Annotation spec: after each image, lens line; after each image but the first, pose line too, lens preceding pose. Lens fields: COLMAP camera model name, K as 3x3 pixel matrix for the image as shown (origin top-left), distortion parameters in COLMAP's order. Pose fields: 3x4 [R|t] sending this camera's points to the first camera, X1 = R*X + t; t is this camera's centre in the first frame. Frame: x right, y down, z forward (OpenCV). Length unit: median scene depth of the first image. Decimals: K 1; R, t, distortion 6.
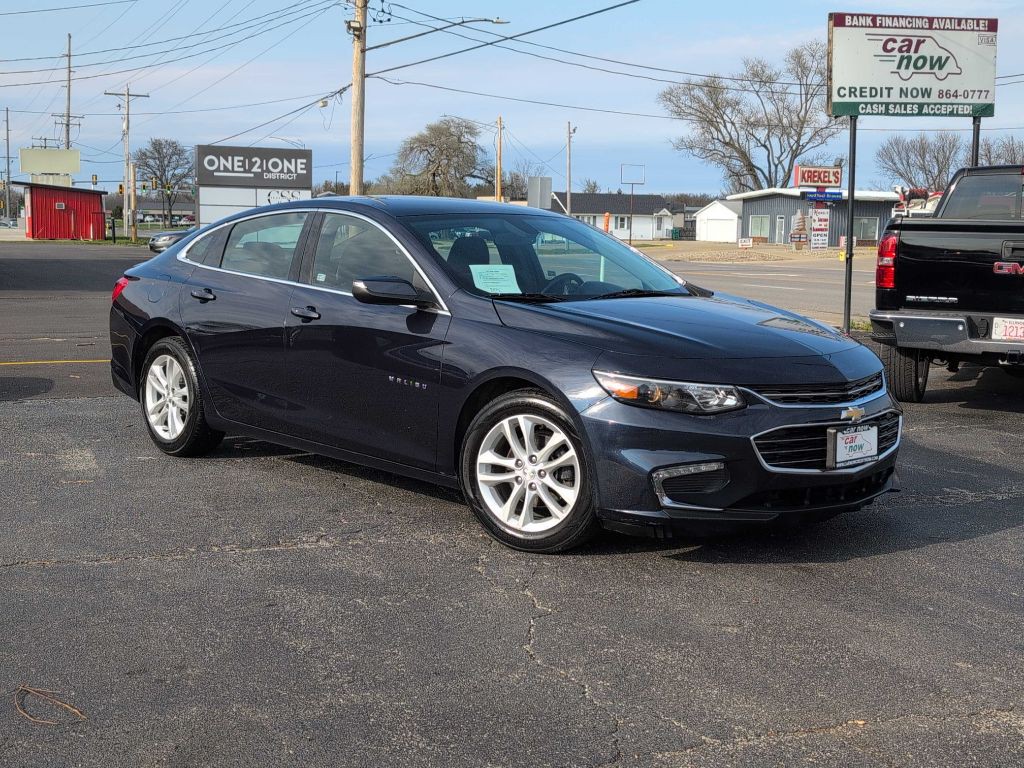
lens RADIAL K [[1325.2, 0, 504.9], [0, 1325.2, 399.8], [0, 0, 1]] dist [0.005067, 0.000000]
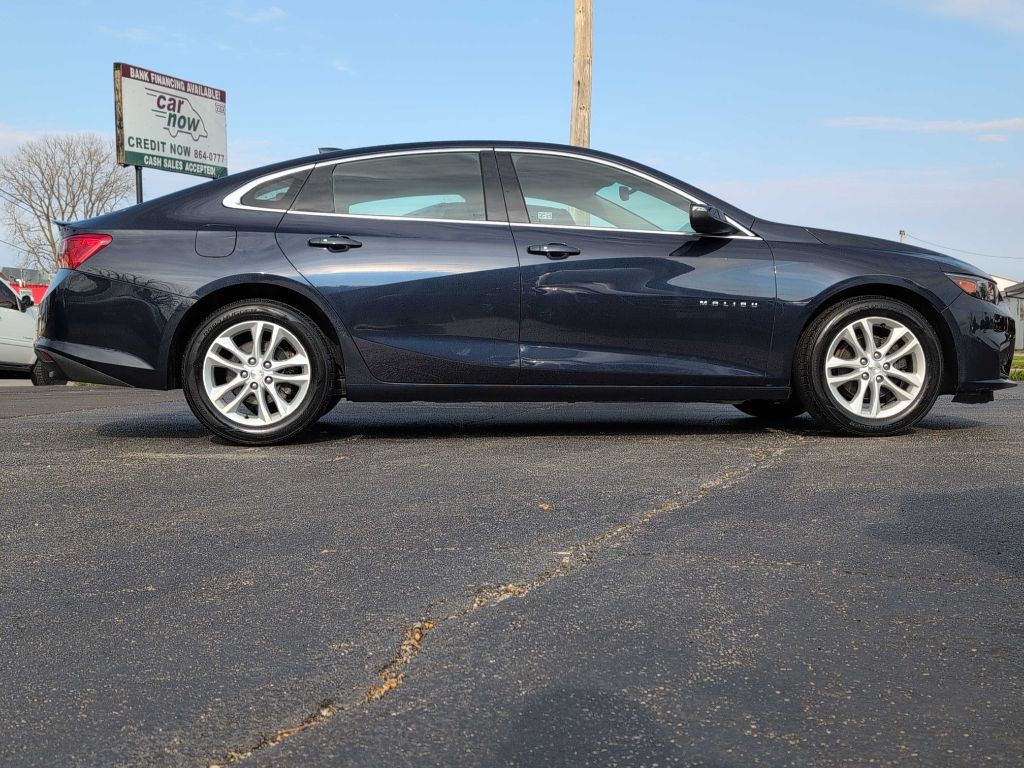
lens RADIAL K [[1325.2, 0, 510.0], [0, 1325.2, 387.6], [0, 0, 1]] dist [0.005067, 0.000000]
pose [[0.619827, -0.045178, 0.783437, -0.364796], [0.120251, 0.992019, -0.037932, 0.025879], [-0.775470, 0.117720, 0.620313, 0.174957]]
